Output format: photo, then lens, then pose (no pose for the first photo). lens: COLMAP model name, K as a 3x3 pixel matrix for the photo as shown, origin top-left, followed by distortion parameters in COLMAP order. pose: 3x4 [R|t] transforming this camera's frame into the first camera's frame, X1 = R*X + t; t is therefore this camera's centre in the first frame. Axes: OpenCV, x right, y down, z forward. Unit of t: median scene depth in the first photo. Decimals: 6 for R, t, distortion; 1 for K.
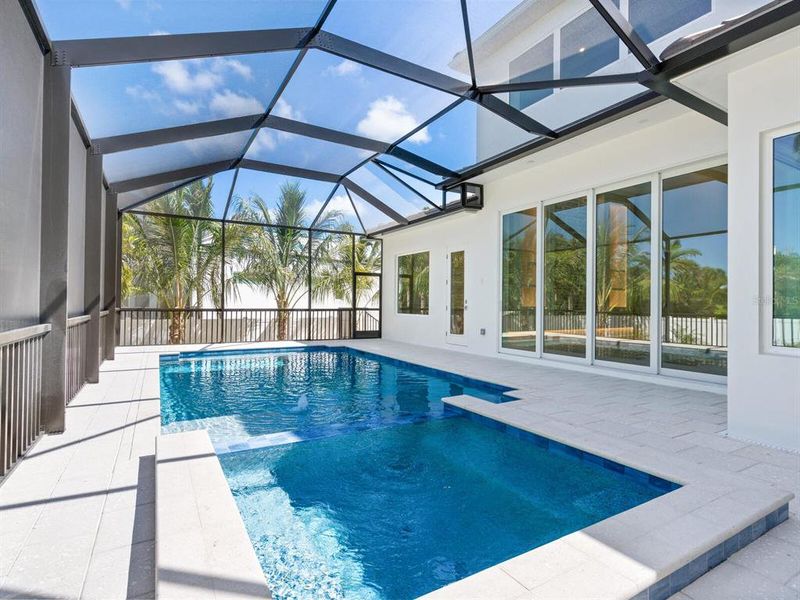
lens RADIAL K [[419.4, 0, 401.0], [0, 419.4, 297.7], [0, 0, 1]] dist [-0.001573, 0.001219]
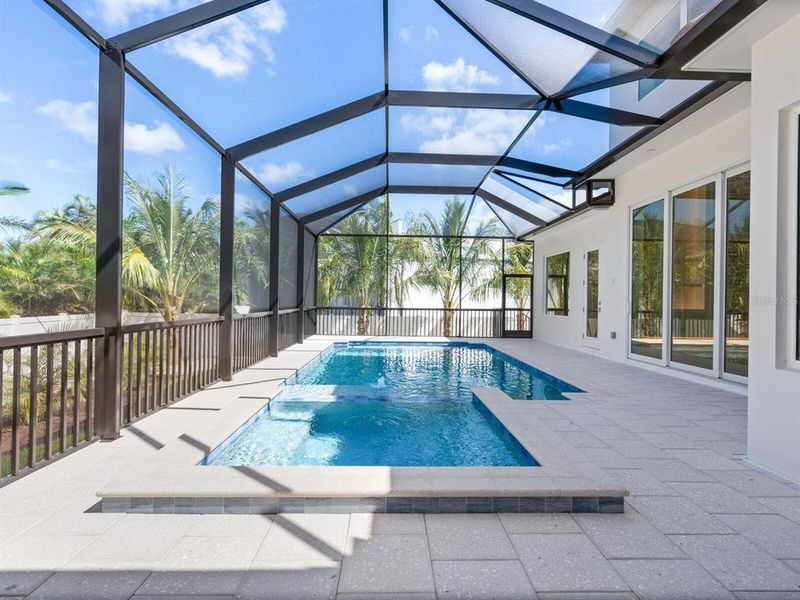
lens RADIAL K [[411.0, 0, 396.3], [0, 411.0, 302.0], [0, 0, 1]] dist [-0.002737, -0.000045]
pose [[0.872595, 0.003560, -0.488432, 0.195000], [0.002112, 0.999937, 0.011060, -0.004492], [0.488441, -0.010682, 0.872532, -0.037917]]
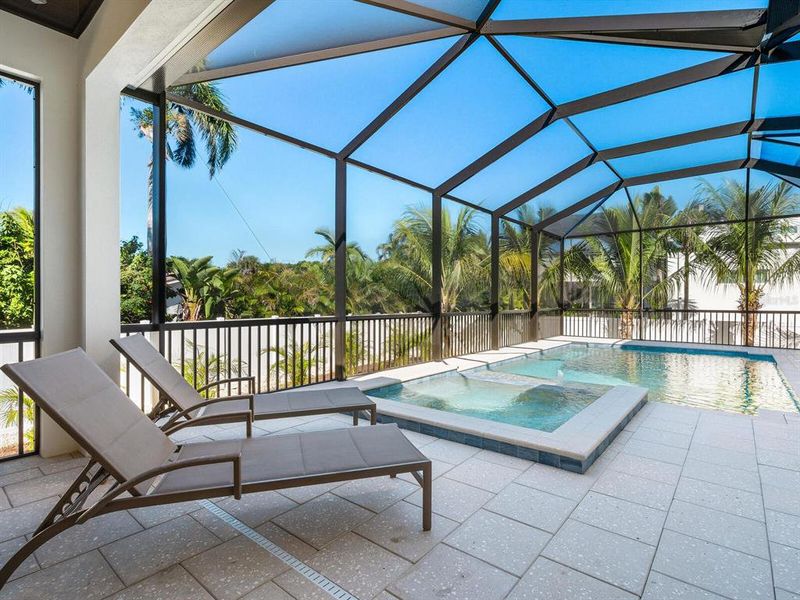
lens RADIAL K [[411.0, 0, 396.3], [0, 411.0, 302.0], [0, 0, 1]] dist [-0.002737, -0.000045]
pose [[0.341184, -0.005974, -0.939977, 0.398390], [0.013019, 0.999914, -0.001629, 0.000859], [0.939906, -0.011681, 0.341233, 0.013738]]
